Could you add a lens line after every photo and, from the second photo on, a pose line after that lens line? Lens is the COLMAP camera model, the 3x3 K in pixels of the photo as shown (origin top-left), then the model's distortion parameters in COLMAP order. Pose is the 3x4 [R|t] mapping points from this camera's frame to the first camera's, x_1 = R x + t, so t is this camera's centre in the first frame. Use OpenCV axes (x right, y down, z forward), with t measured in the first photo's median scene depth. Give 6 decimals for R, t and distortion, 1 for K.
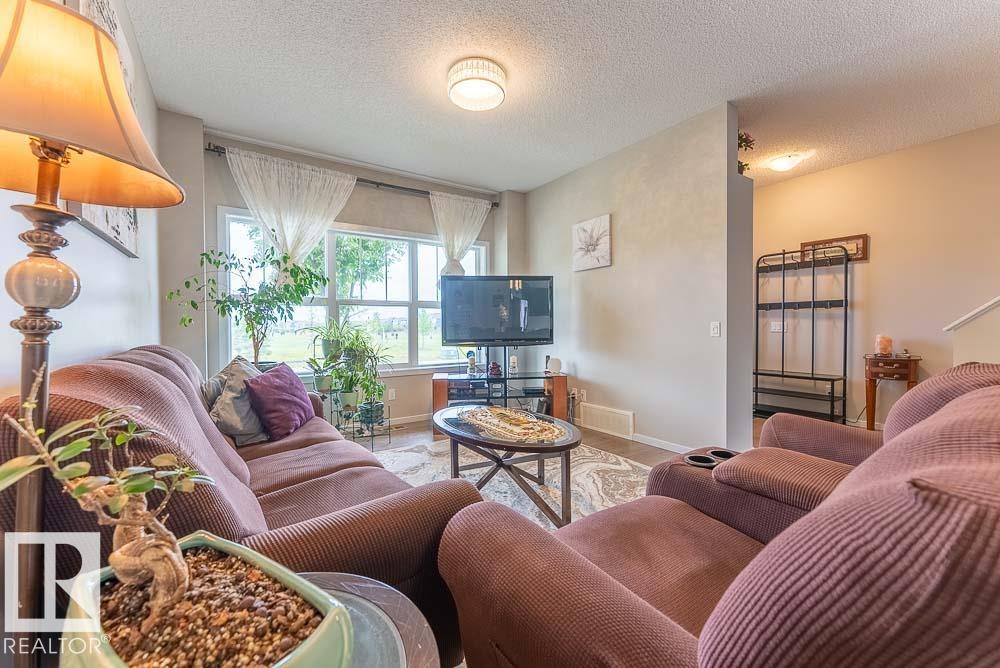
lens RADIAL K [[418.8, 0, 518.3], [0, 418.8, 329.8], [0, 0, 1]] dist [-0.019038, 0.001102]
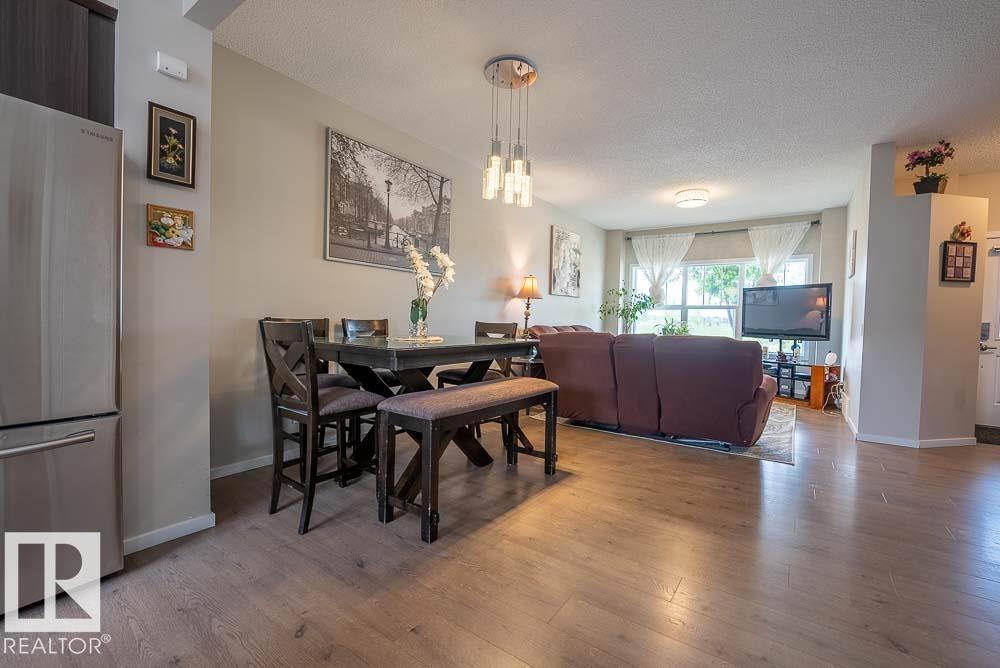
lens RADIAL K [[434.8, 0, 504.4], [0, 434.8, 335.3], [0, 0, 1]] dist [-0.018310, 0.000696]
pose [[0.370169, 0.046698, -0.927790, 0.934185], [-0.025040, 0.998874, 0.040285, -0.006648], [0.928627, 0.008319, 0.370922, -0.340847]]
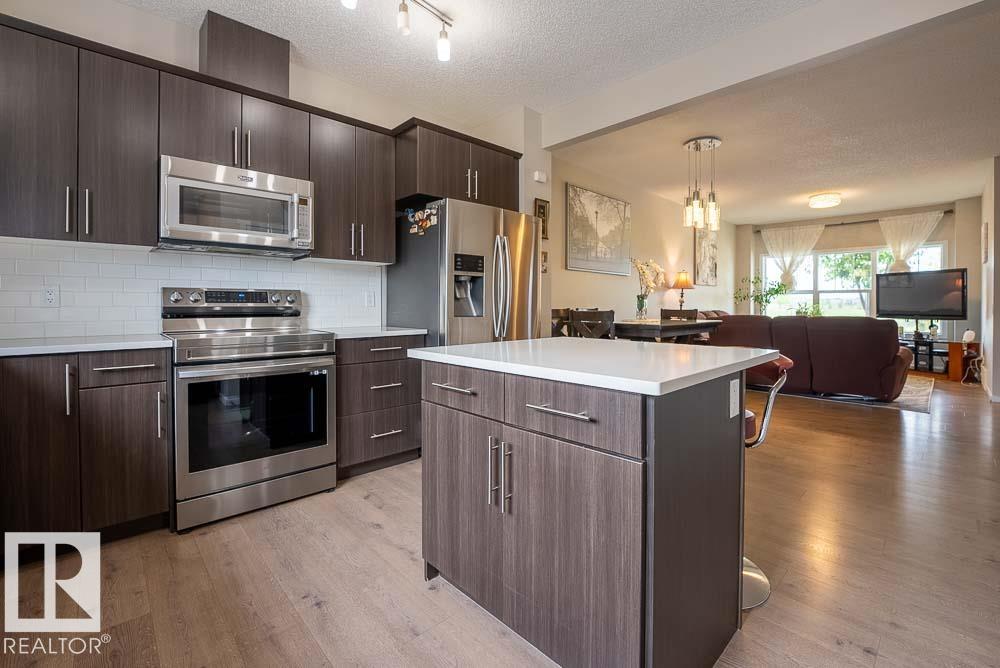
lens RADIAL K [[434.8, 0, 511.6], [0, 434.8, 309.4], [0, 0, 1]] dist [-0.018310, 0.000696]
pose [[0.186092, 0.014461, -0.982426, 1.209923], [-0.004414, 0.999894, 0.013882, -0.010037], [0.982522, 0.001754, 0.186136, -0.708508]]
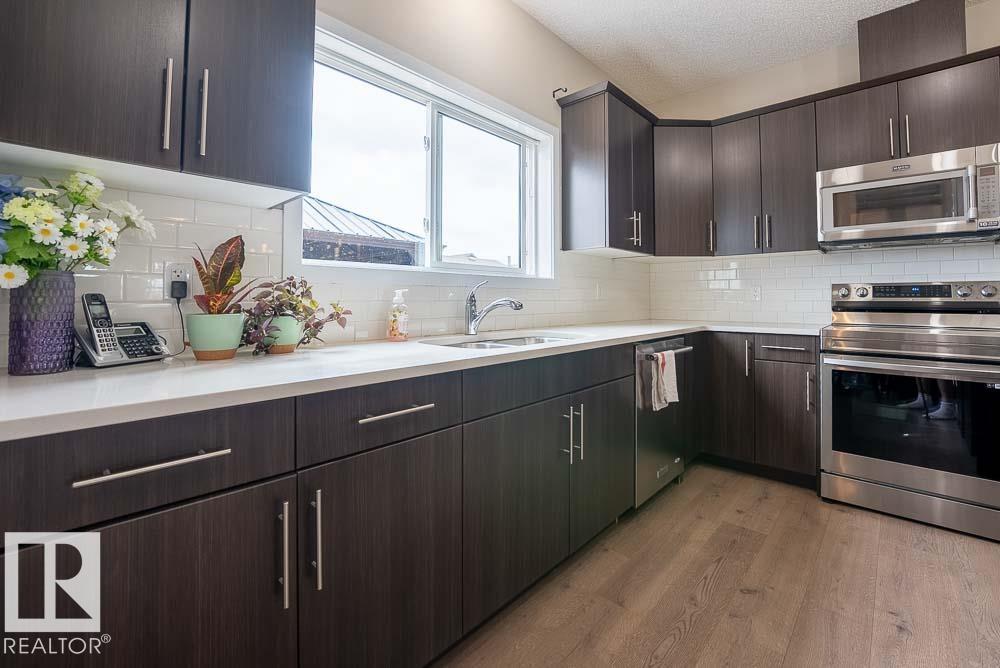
lens RADIAL K [[418.8, 0, 497.4], [0, 418.8, 288.9], [0, 0, 1]] dist [-0.019038, 0.001102]
pose [[-0.971121, -0.002673, -0.238573, 1.203072], [0.002002, 0.999811, -0.019350, -0.010784], [0.238579, -0.019269, -0.970932, -0.568174]]
